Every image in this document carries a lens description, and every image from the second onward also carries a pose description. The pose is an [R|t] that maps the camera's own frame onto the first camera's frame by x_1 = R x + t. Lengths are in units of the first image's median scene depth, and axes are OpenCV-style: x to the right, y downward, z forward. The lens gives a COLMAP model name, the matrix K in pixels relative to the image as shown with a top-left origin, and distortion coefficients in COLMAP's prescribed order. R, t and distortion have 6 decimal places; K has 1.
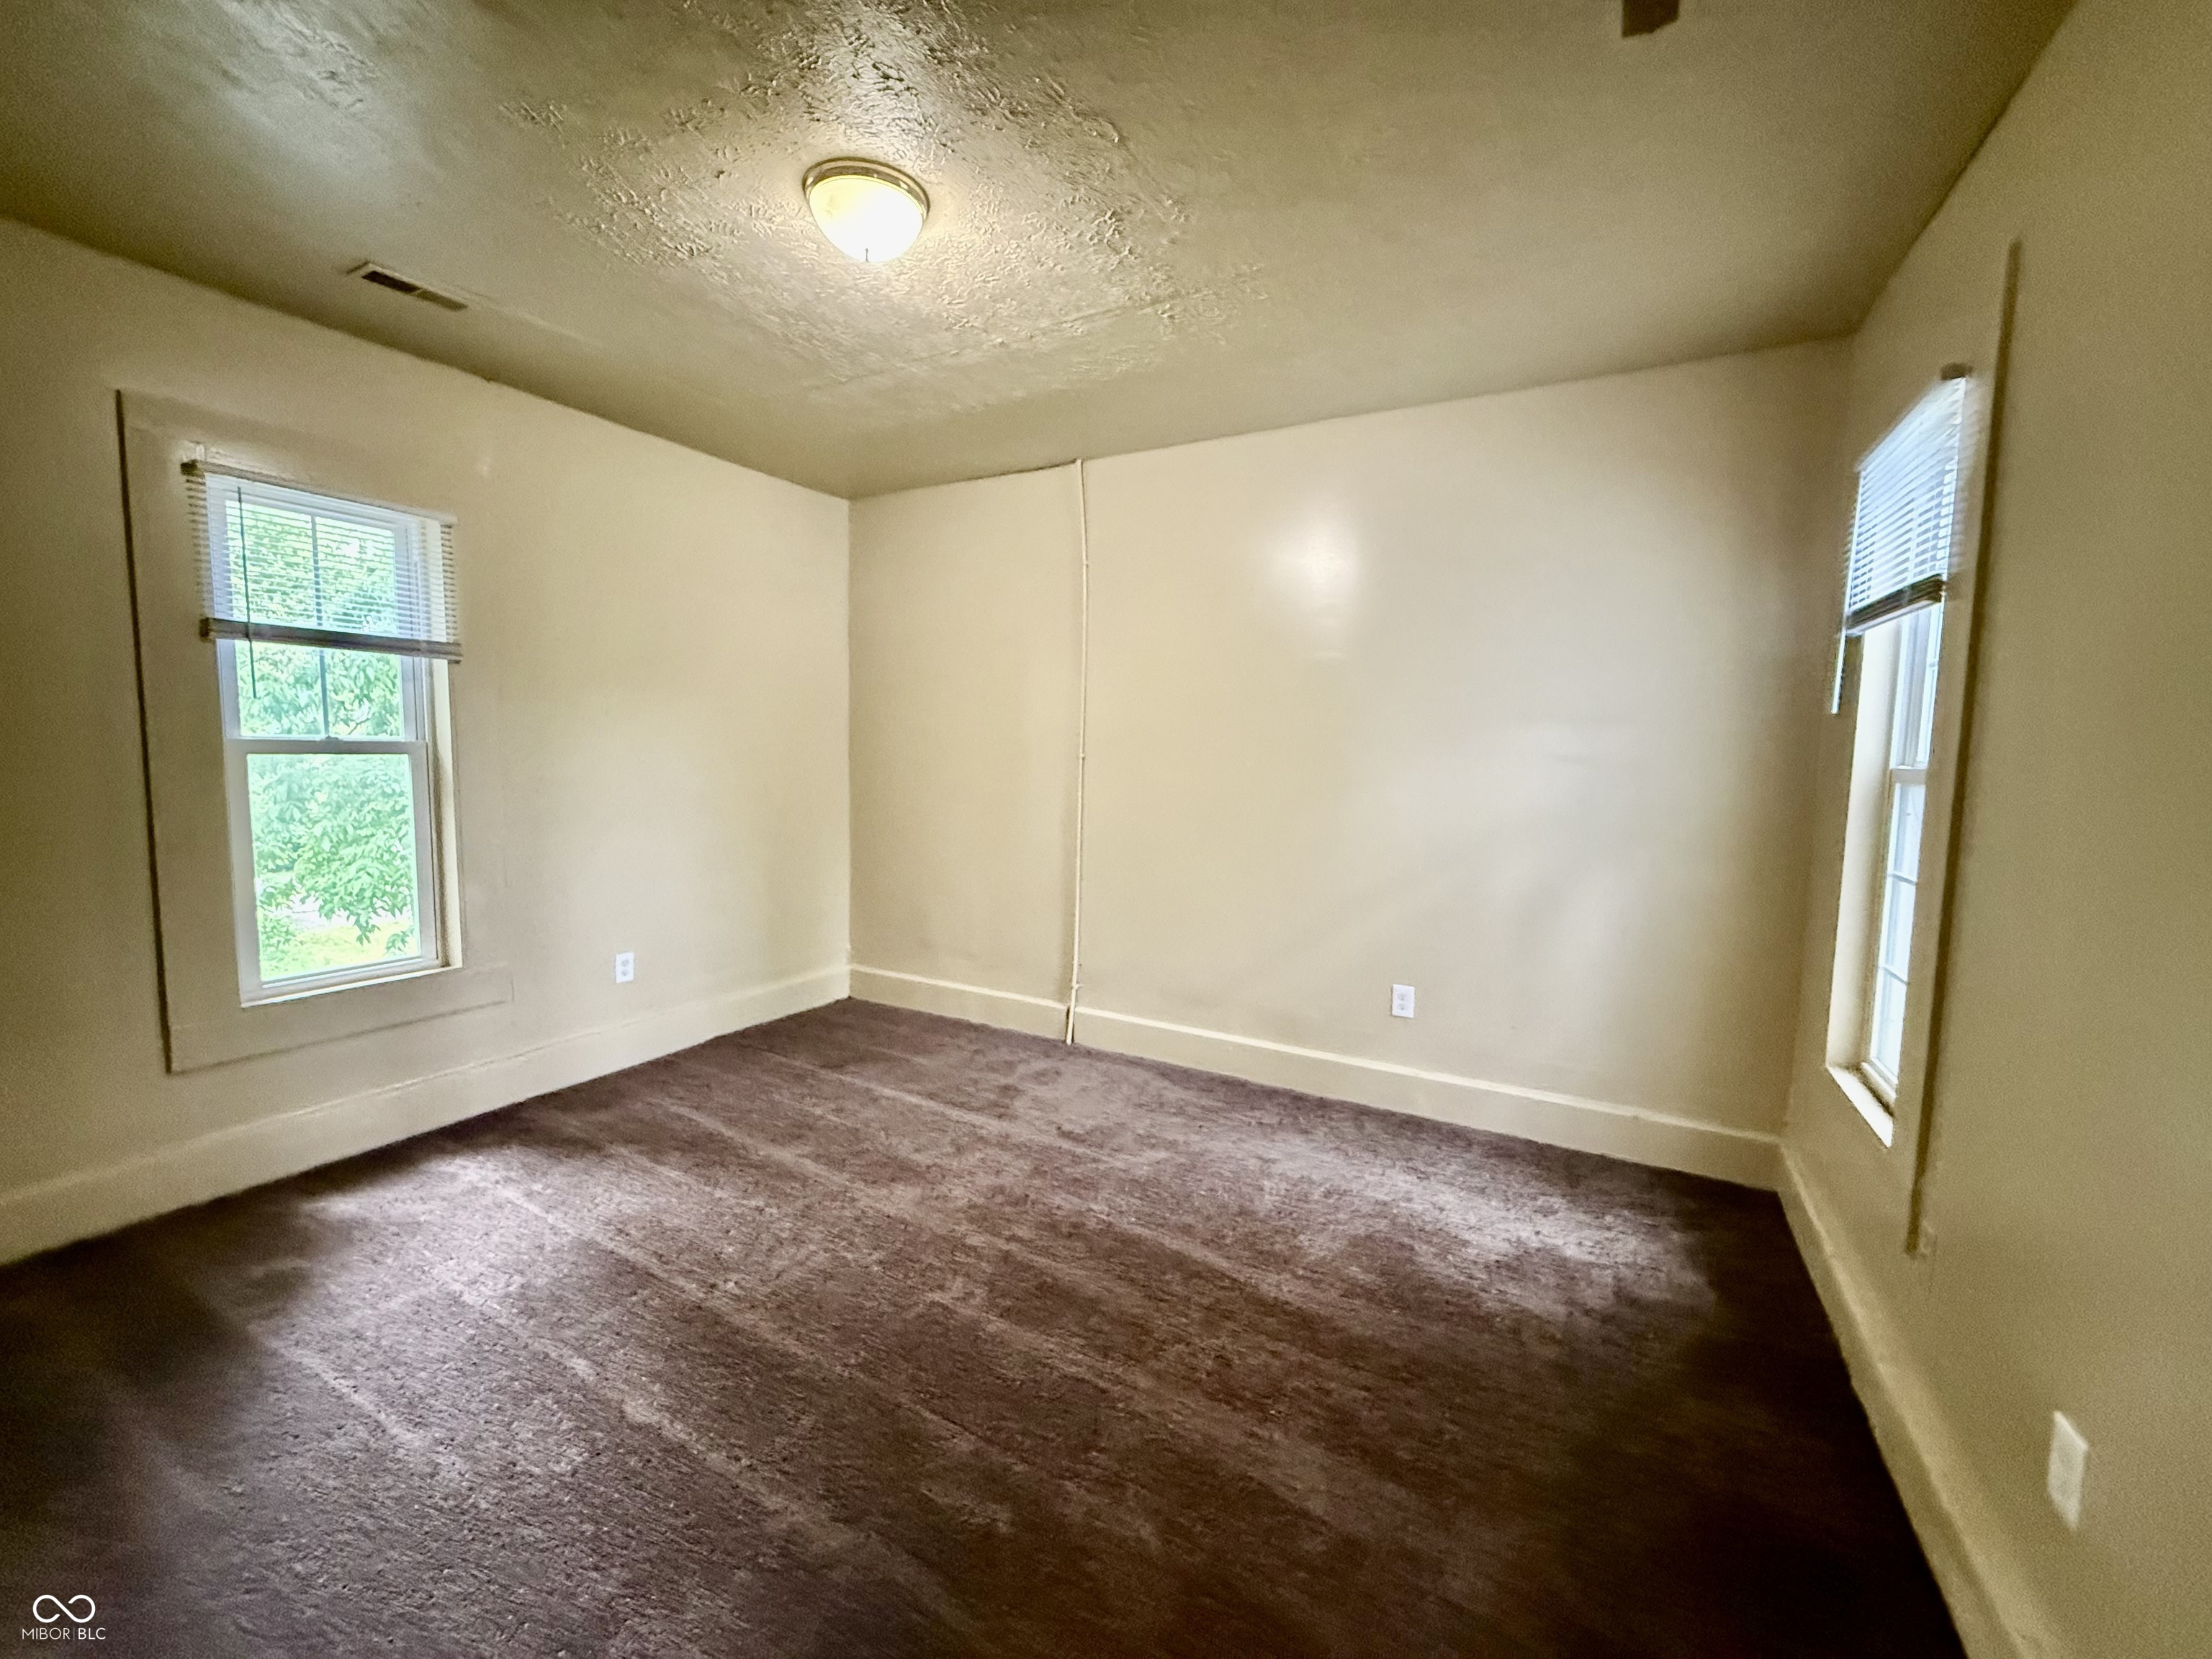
lens RADIAL K [[878.4, 0, 1103.9], [0, 878.4, 830.2], [0, 0, 1]] dist [-0.000402, 0.000106]
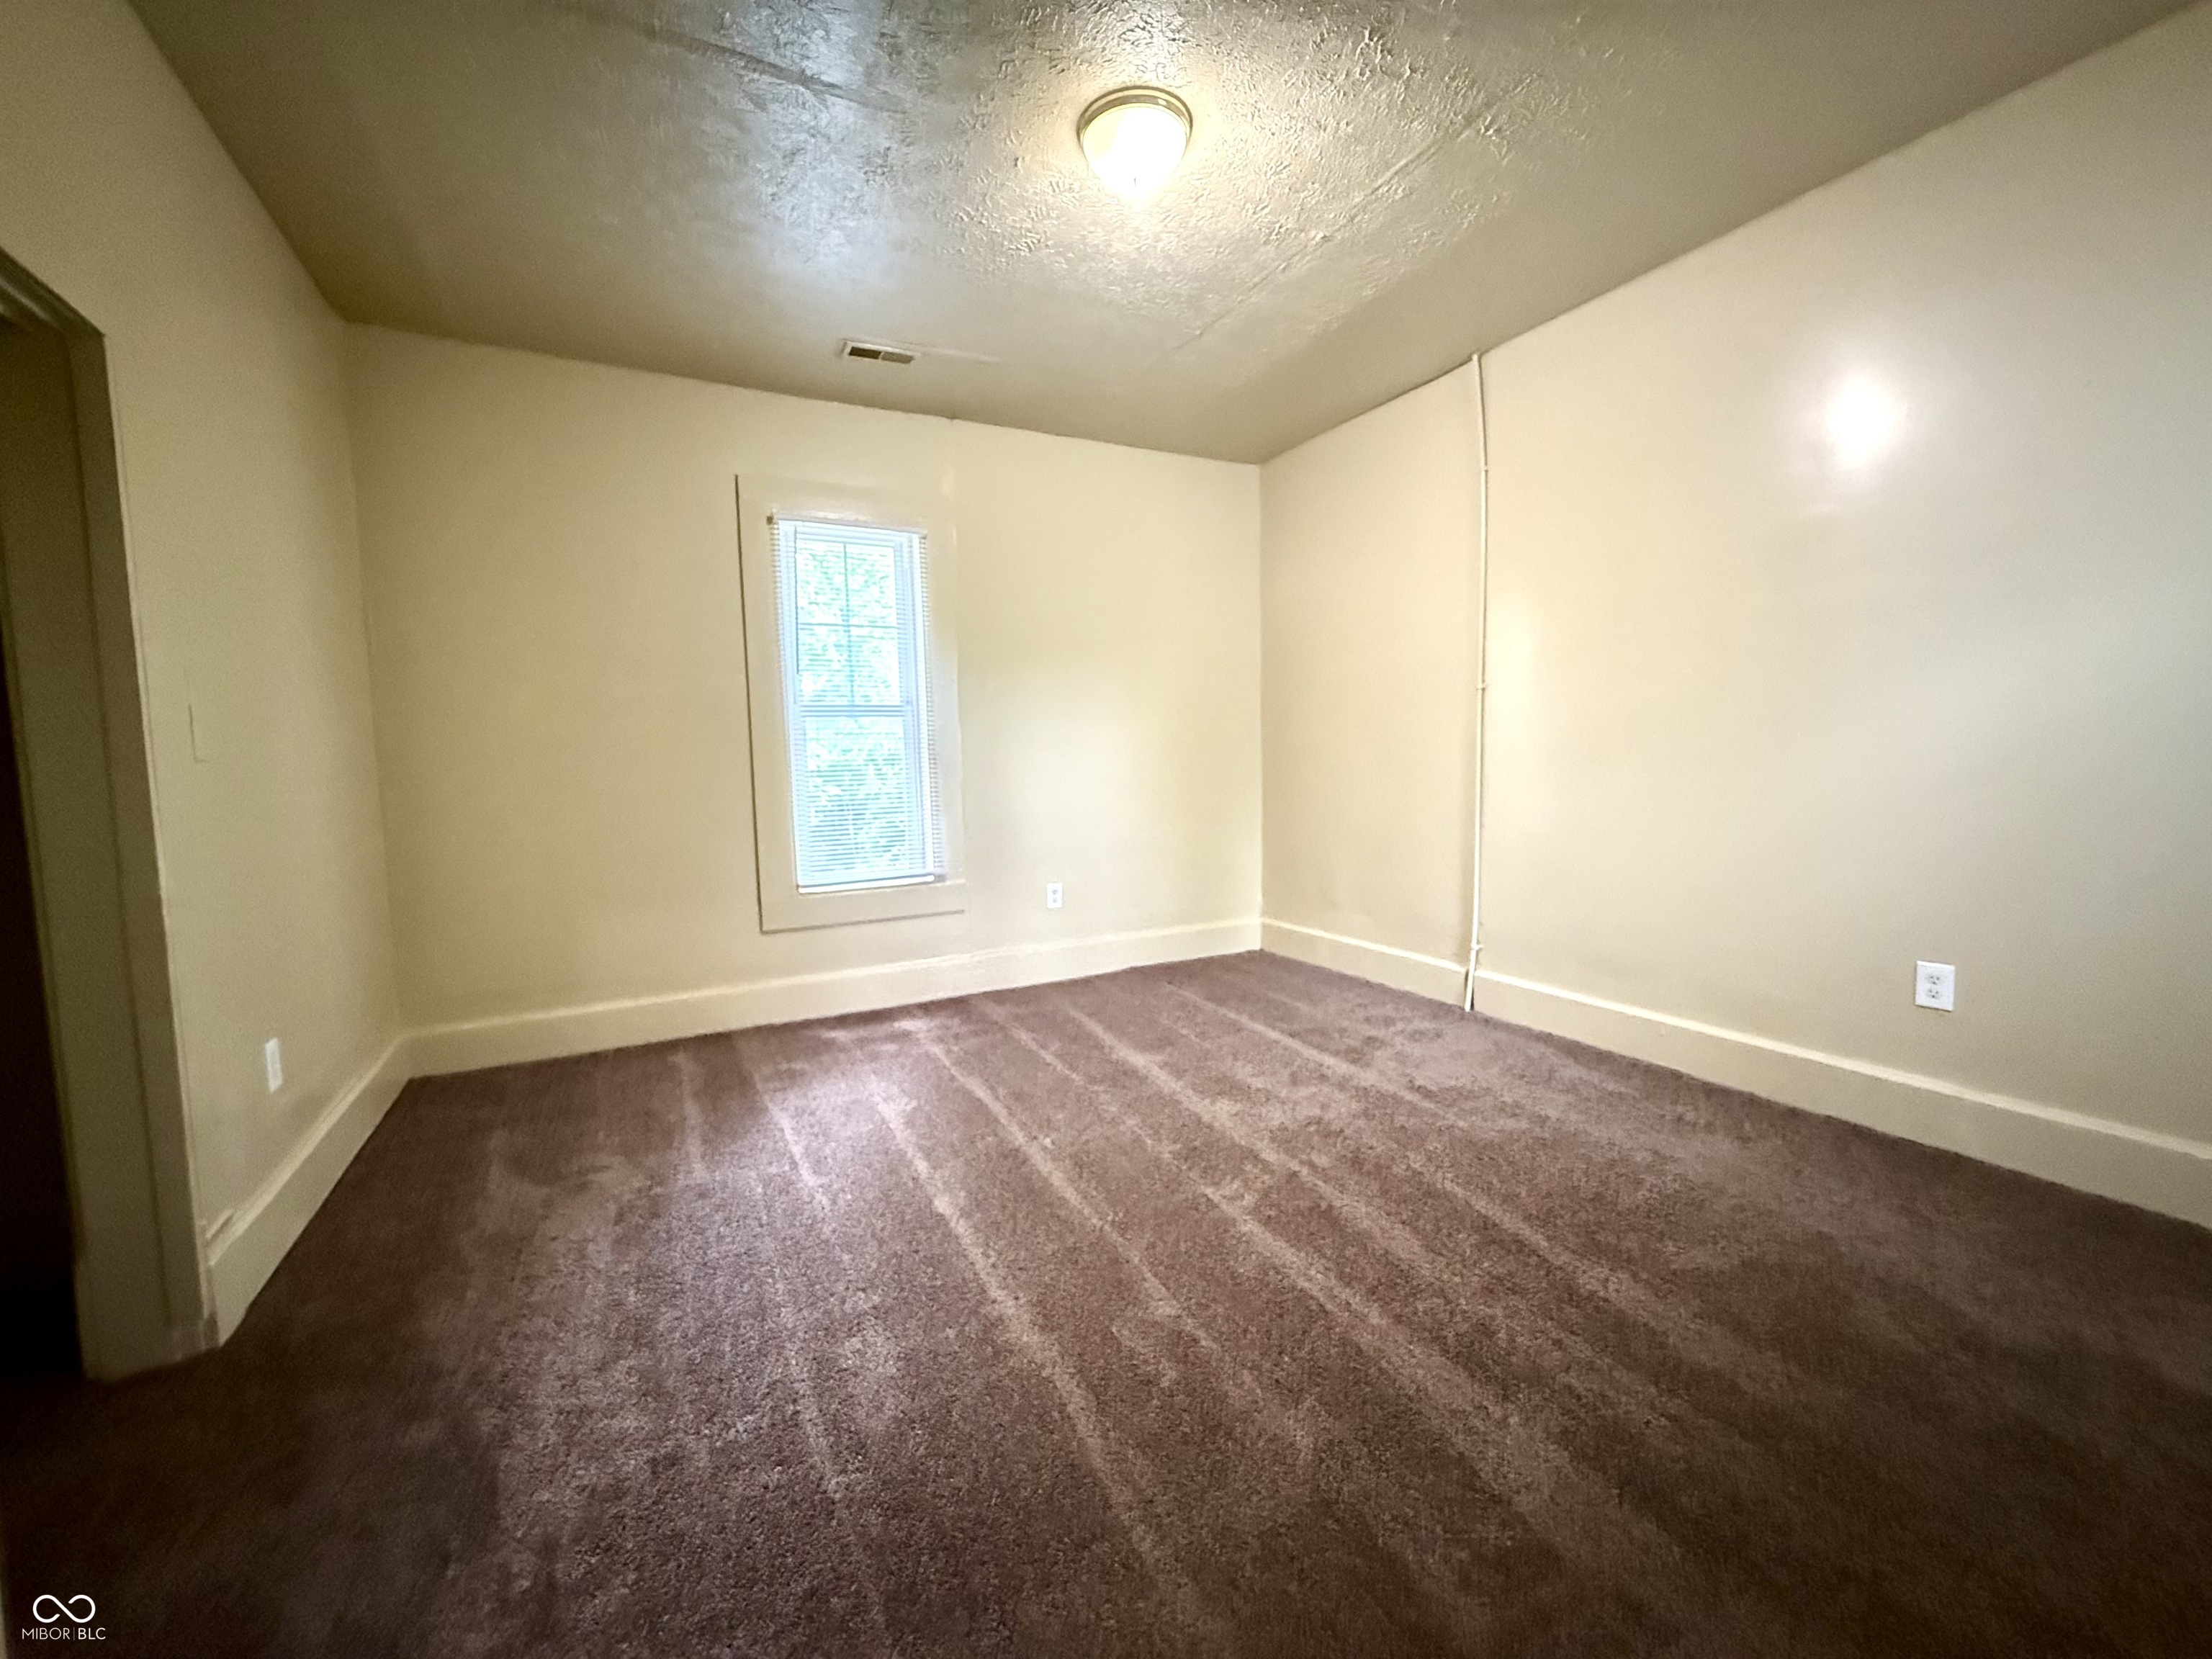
lens RADIAL K [[878.4, 0, 1103.9], [0, 878.4, 830.2], [0, 0, 1]] dist [-0.000402, 0.000106]
pose [[0.836604, 0.005641, -0.547779, 0.194661], [-0.007720, 0.999969, -0.001494, 0.088250], [0.547754, 0.005479, 0.836621, 0.064151]]
